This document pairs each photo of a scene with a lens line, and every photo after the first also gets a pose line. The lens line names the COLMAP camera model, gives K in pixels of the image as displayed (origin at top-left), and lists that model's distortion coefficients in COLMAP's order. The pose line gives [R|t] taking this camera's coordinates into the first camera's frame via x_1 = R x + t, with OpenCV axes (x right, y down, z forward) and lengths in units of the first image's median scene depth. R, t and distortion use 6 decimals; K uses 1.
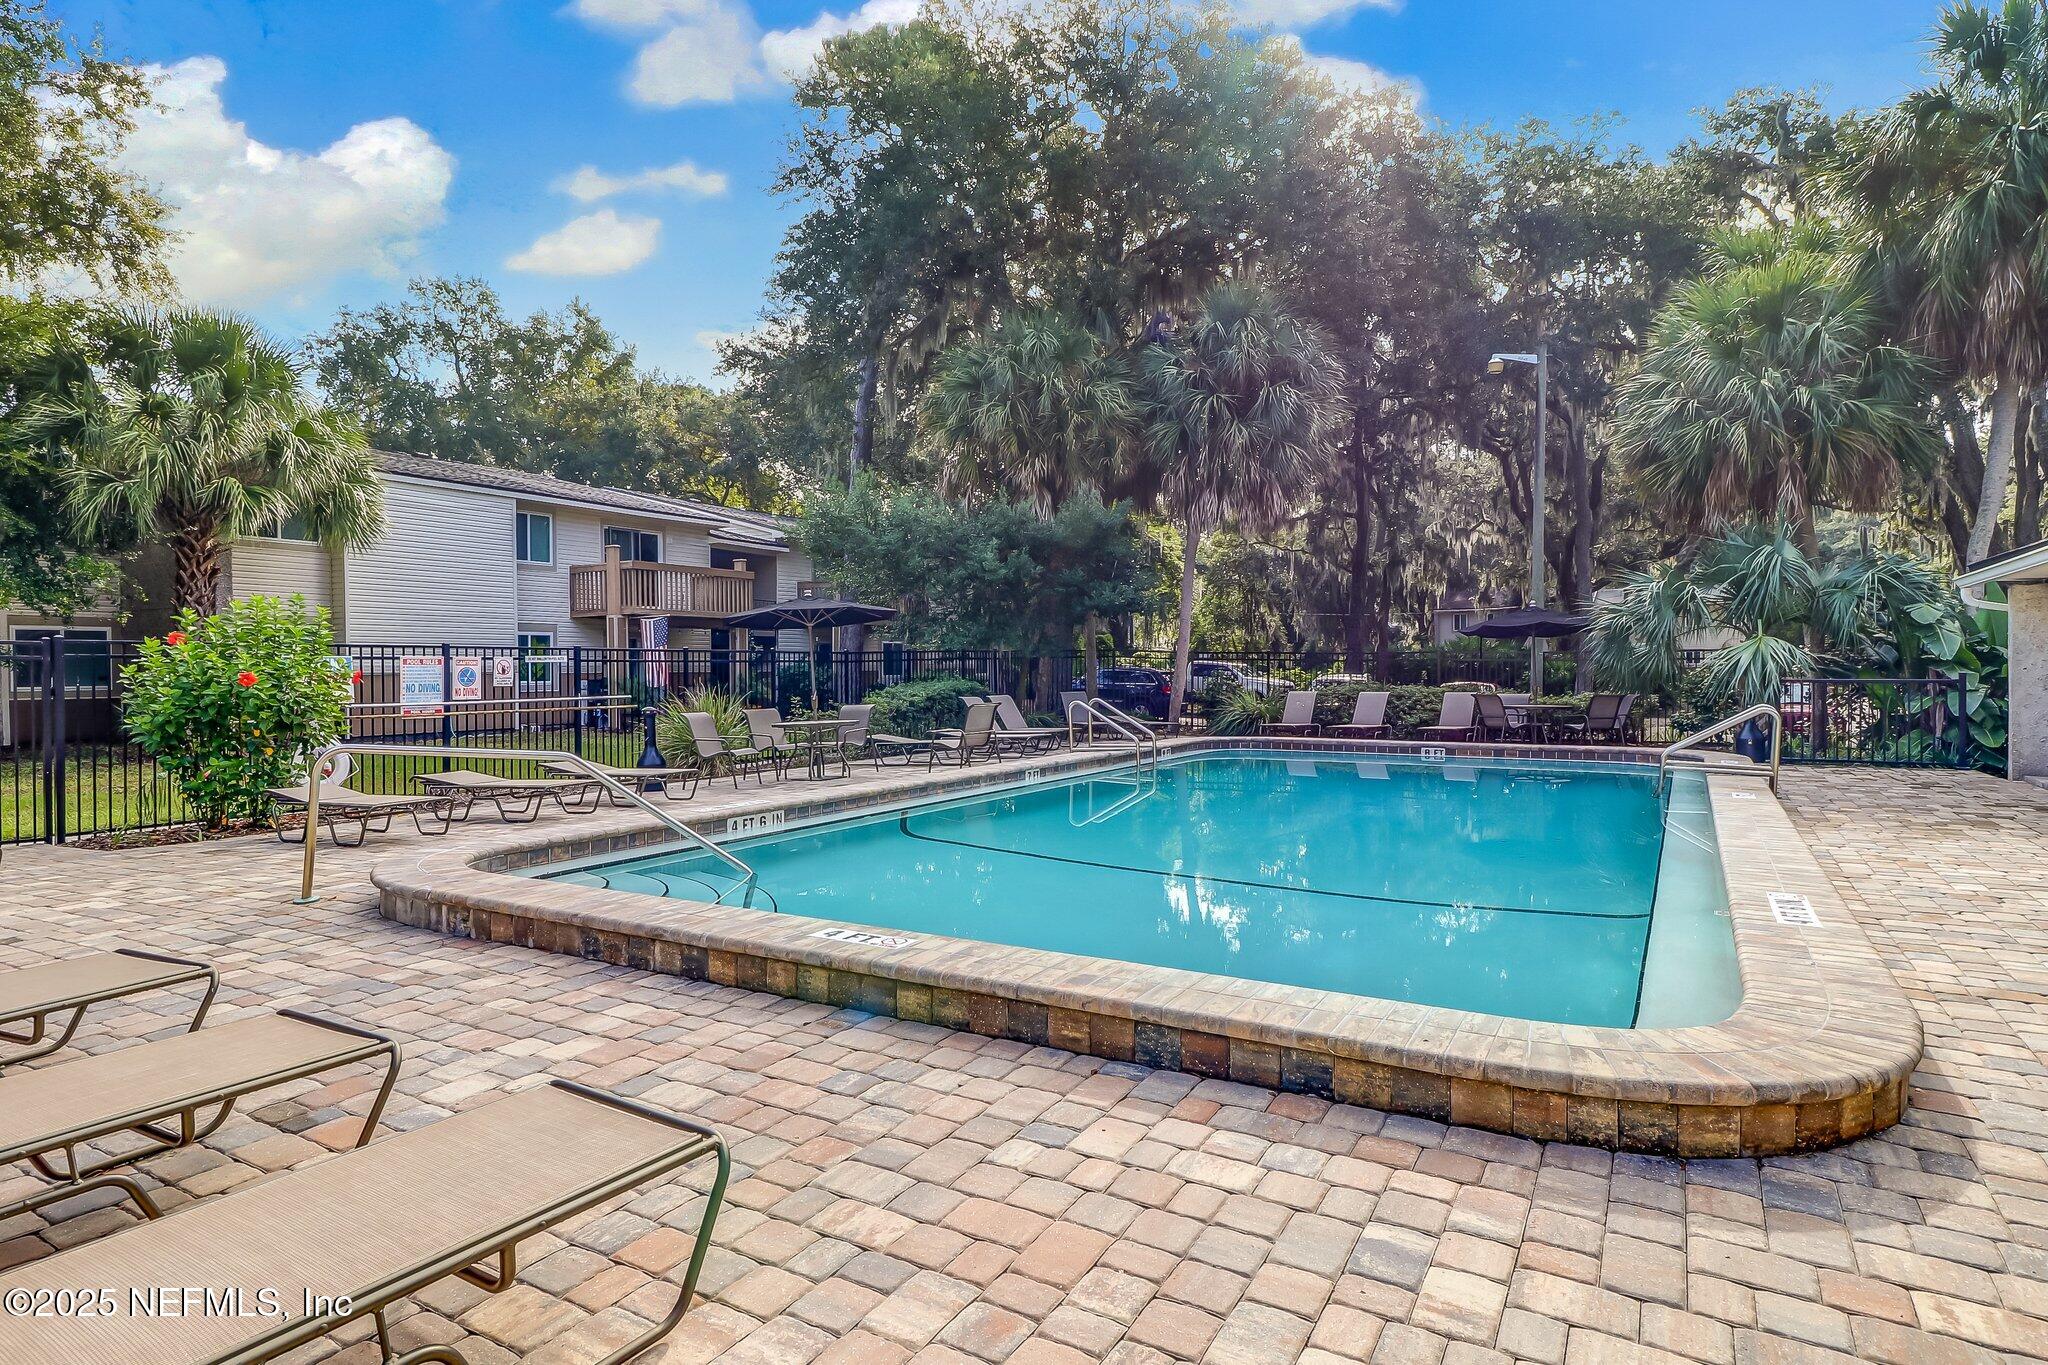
lens RADIAL K [[1146.3, 0, 1024.0], [0, 1146.3, 658.1], [0, 0, 1]] dist [-0.025490, -0.000689]
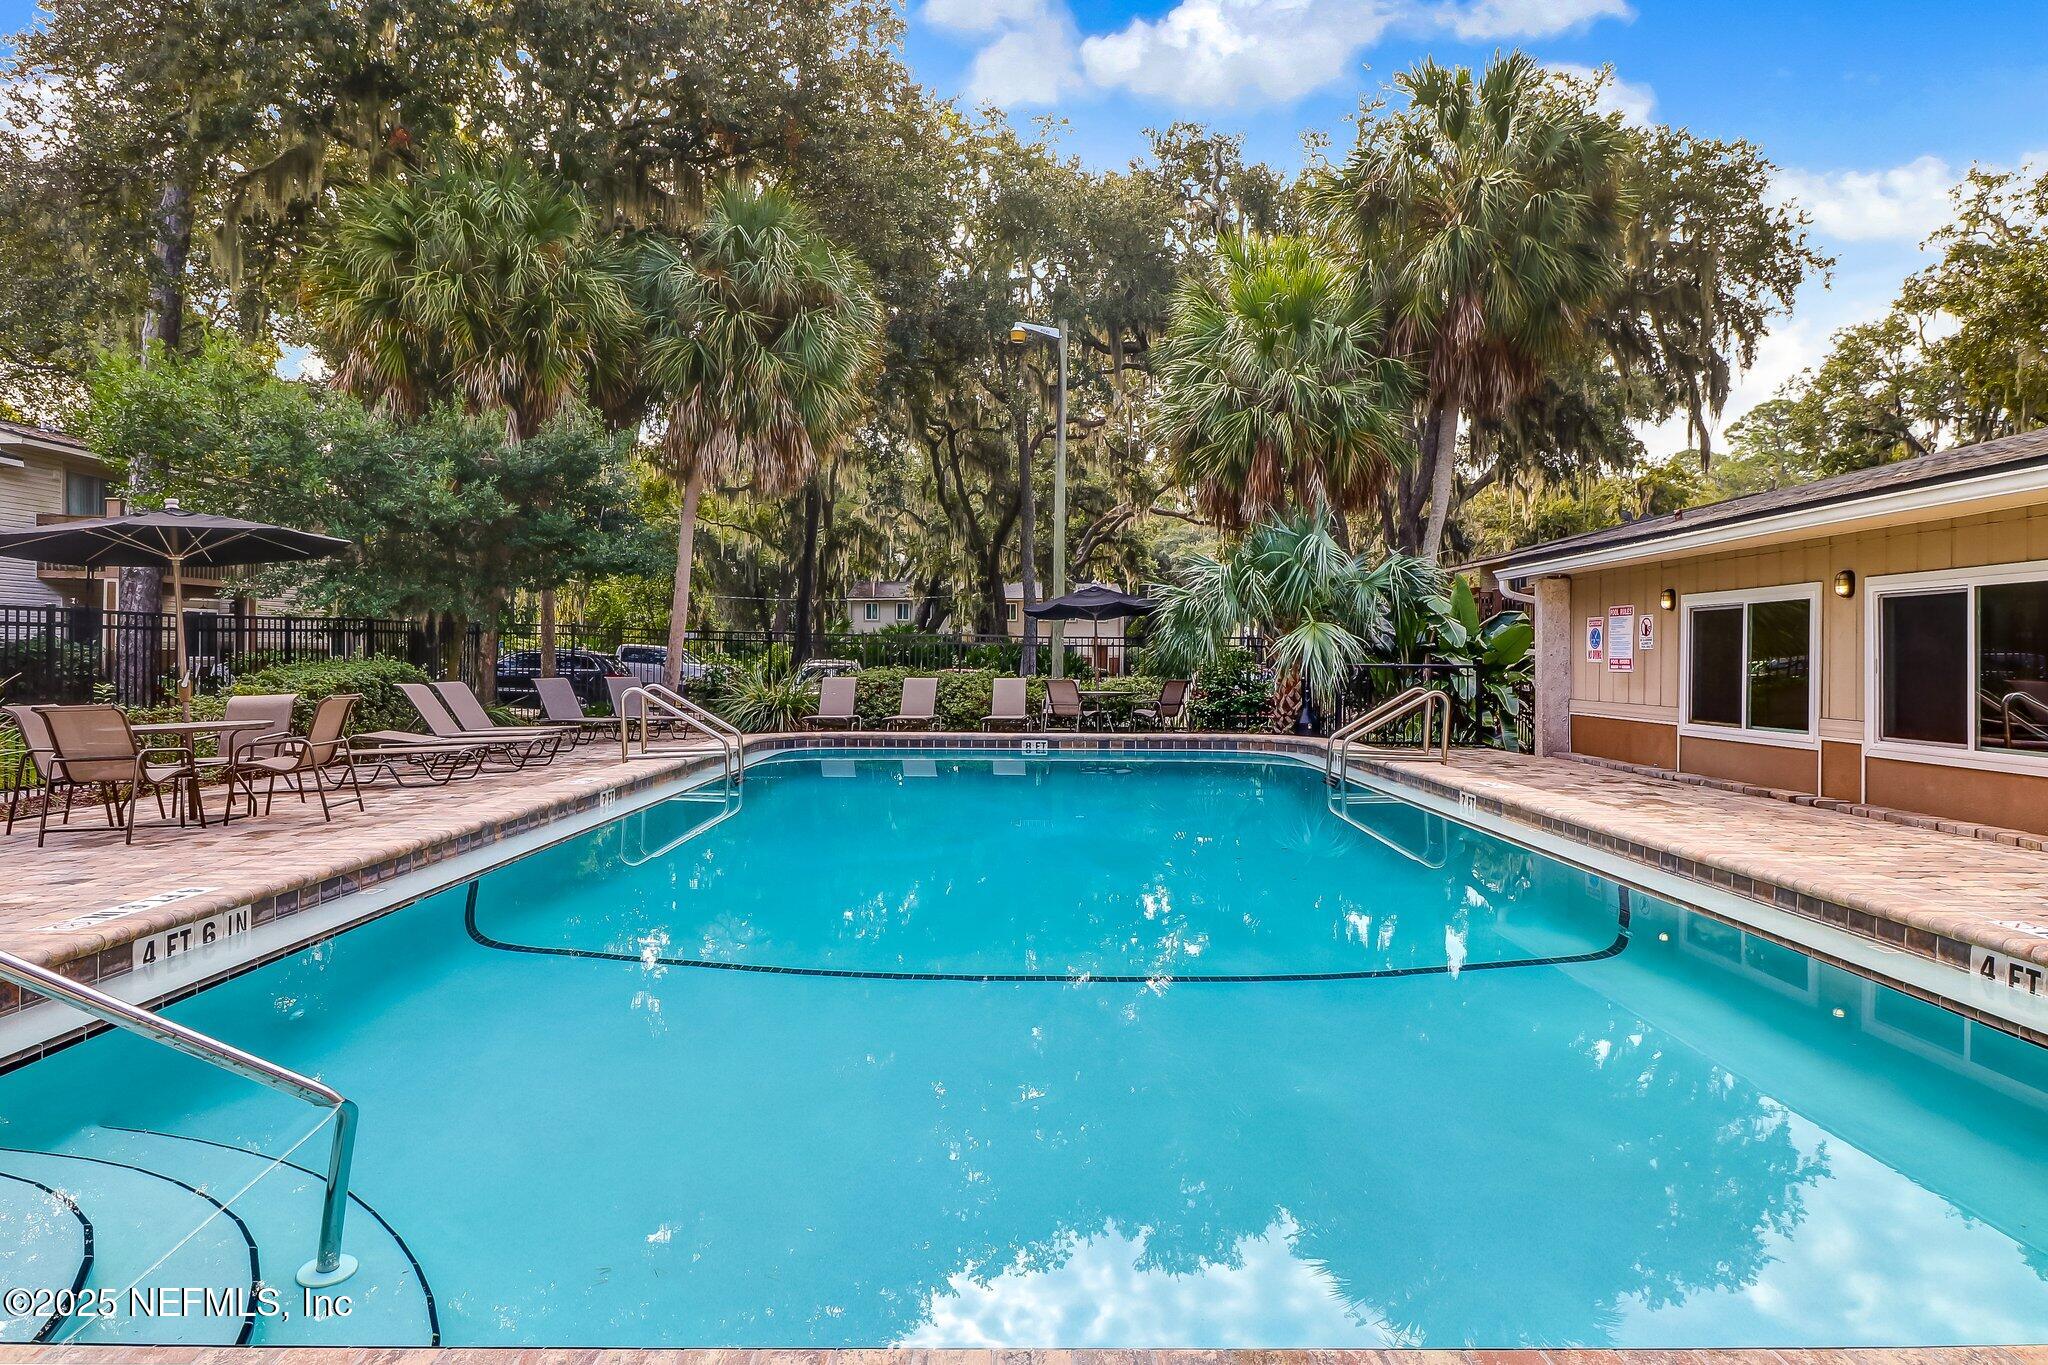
lens RADIAL K [[1146.3, 0, 1024.0], [0, 1146.3, 658.1], [0, 0, 1]] dist [-0.025490, -0.000689]
pose [[0.842495, 0.010102, 0.538609, -0.109730], [-0.013748, 0.999902, 0.002752, 0.011438], [-0.538529, -0.009723, 0.842551, 0.232267]]
